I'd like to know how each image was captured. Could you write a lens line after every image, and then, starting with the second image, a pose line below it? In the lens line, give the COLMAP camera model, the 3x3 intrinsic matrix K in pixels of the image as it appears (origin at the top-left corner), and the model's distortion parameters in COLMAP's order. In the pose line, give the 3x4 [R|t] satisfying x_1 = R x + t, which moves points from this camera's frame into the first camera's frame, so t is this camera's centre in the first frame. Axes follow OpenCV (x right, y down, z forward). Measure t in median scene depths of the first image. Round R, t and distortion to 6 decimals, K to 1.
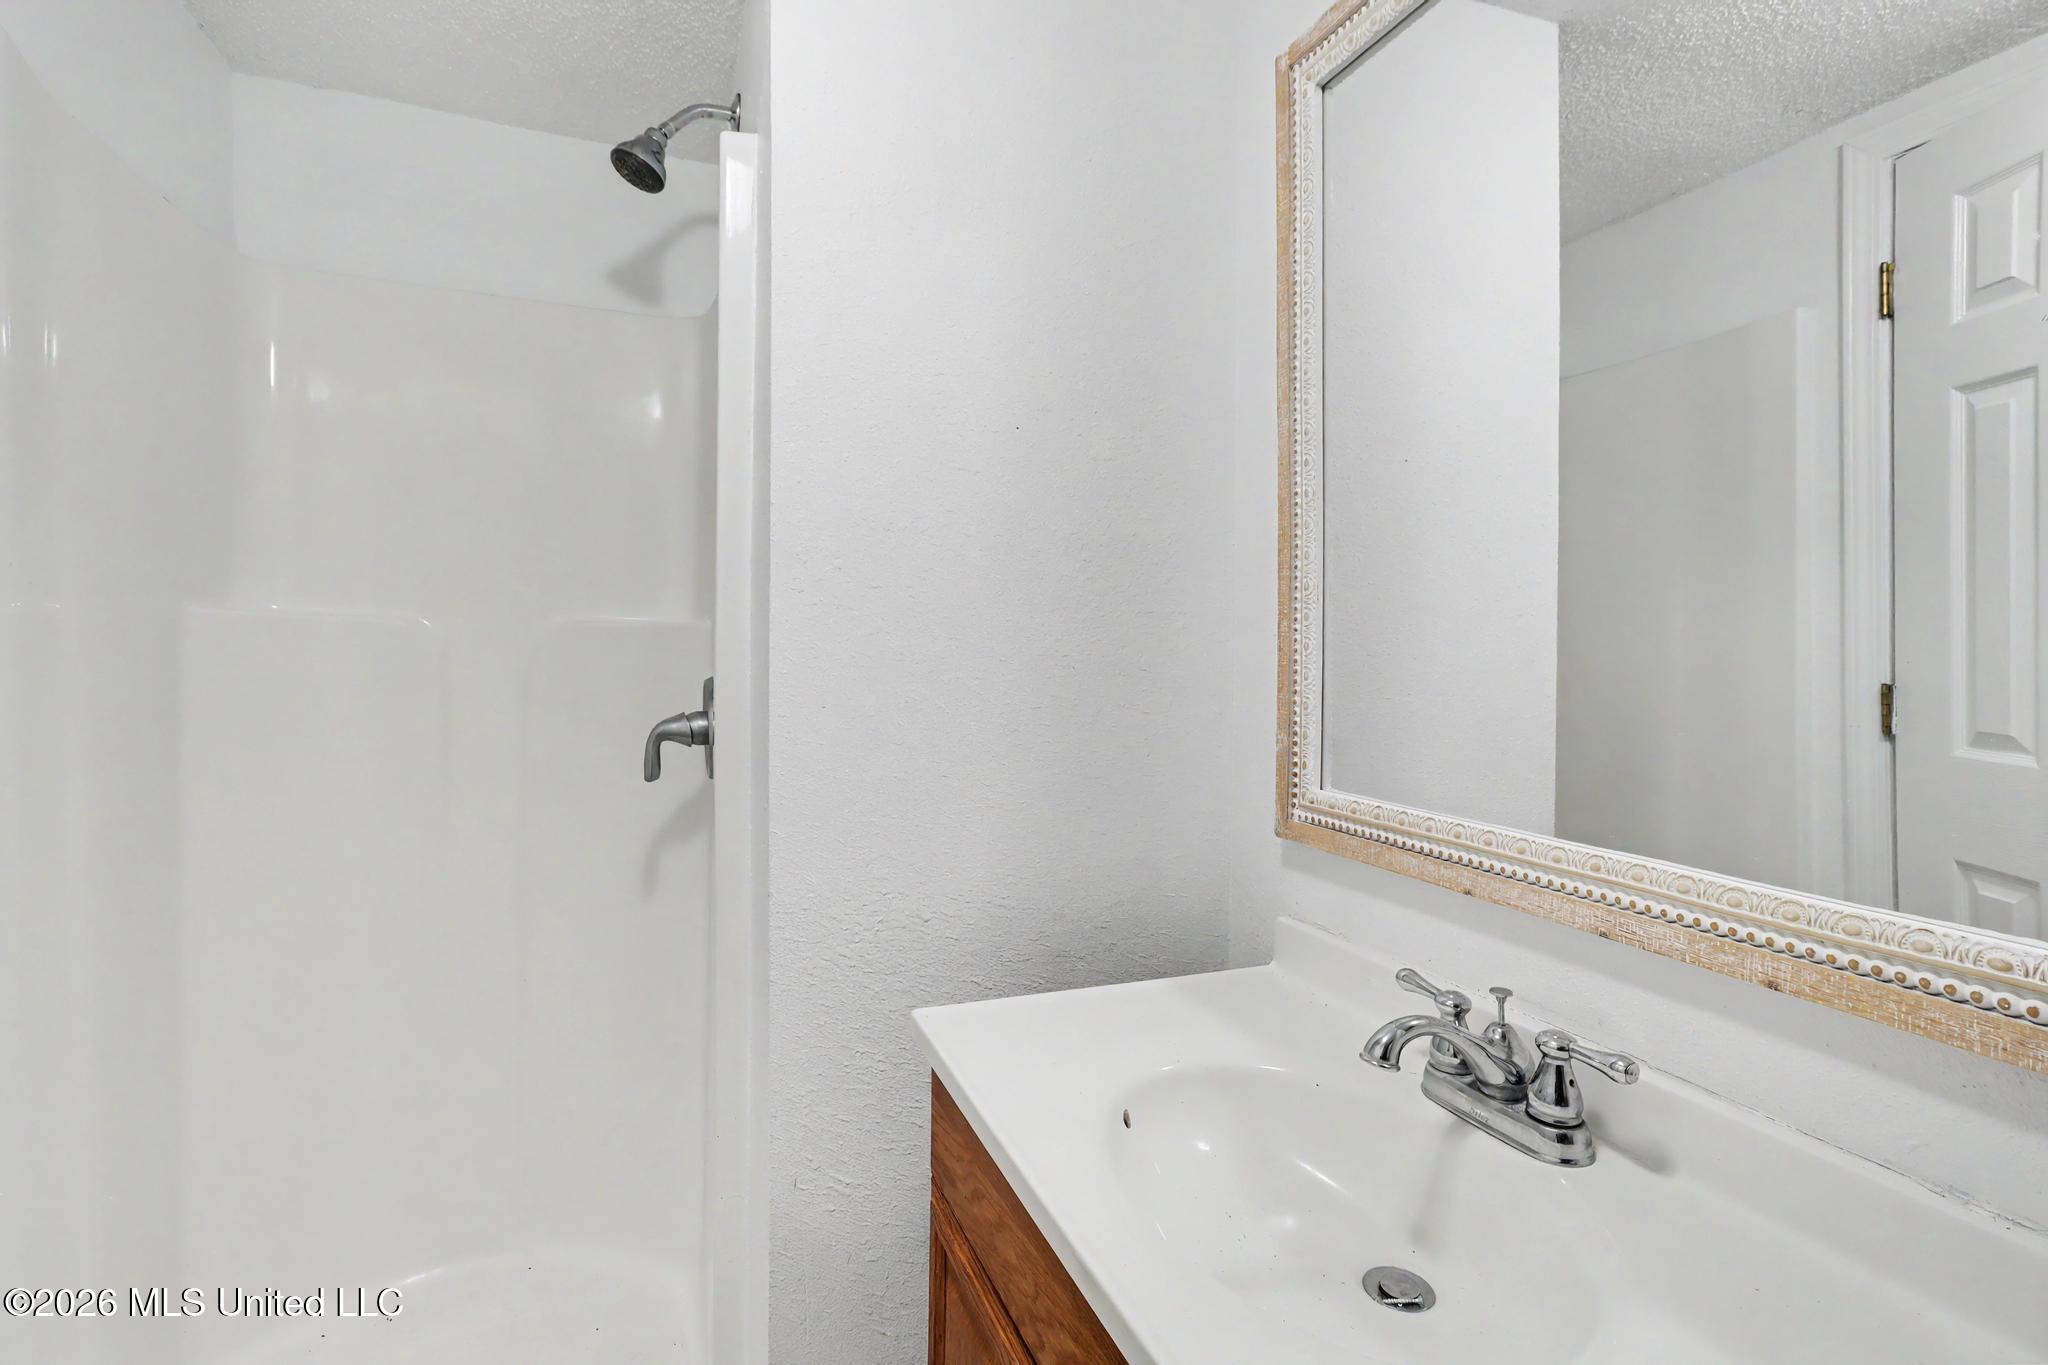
lens RADIAL K [[966.6, 0, 1026.5], [0, 966.6, 686.0], [0, 0, 1]] dist [-0.001111, 0.000109]
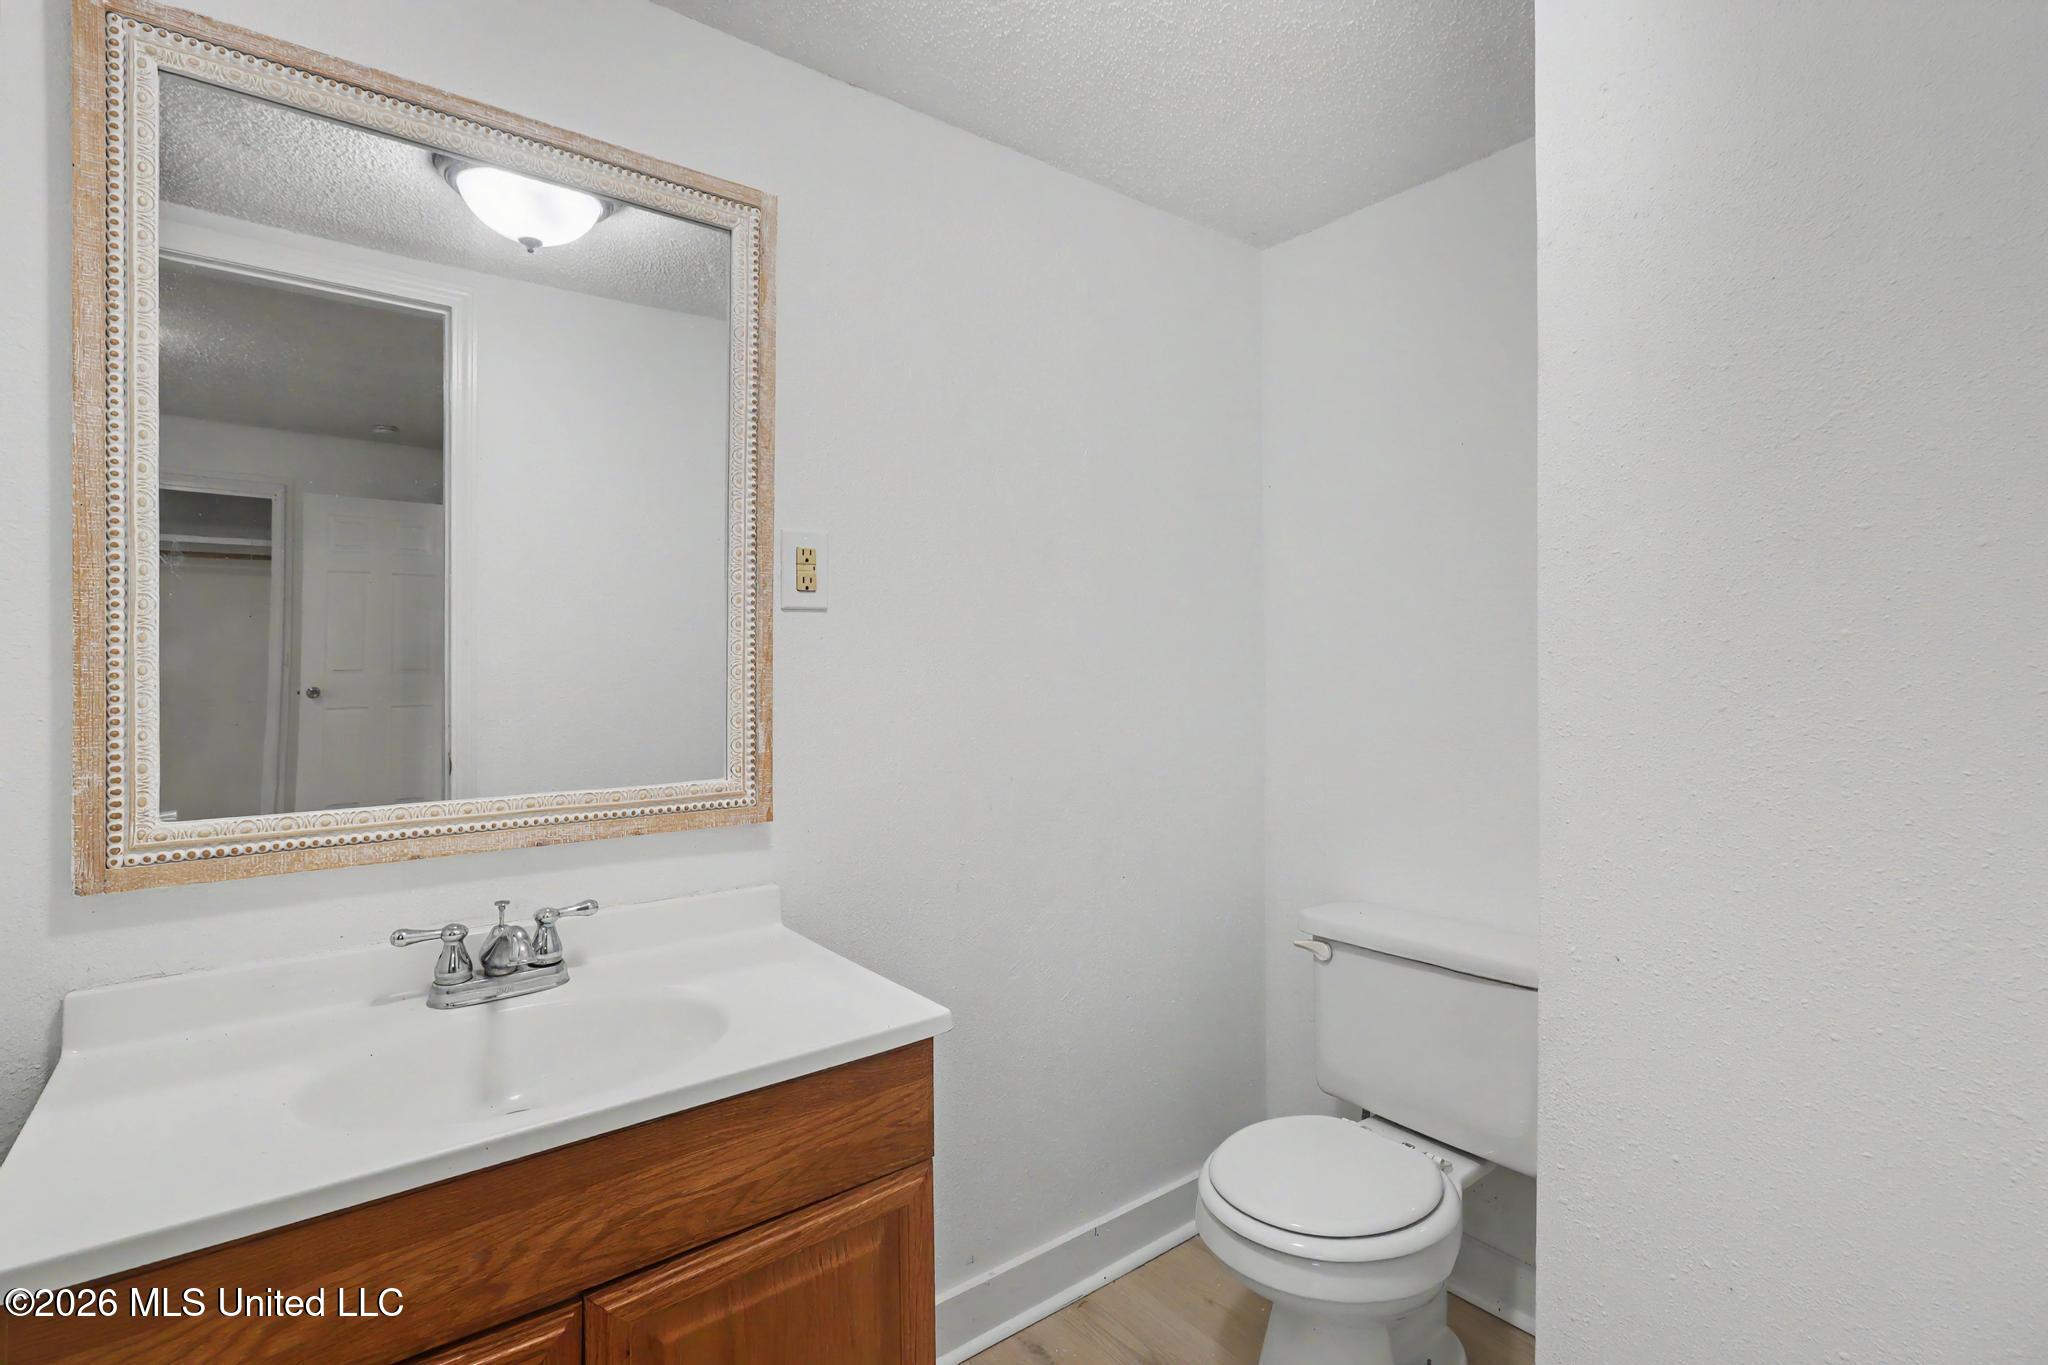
lens RADIAL K [[966.6, 0, 1026.5], [0, 966.6, 686.0], [0, 0, 1]] dist [-0.001111, 0.000109]
pose [[-0.290664, -0.023248, 0.956543, -0.888045], [0.044878, 0.998273, 0.037899, -0.025470], [-0.955772, 0.053944, -0.289118, 0.500767]]
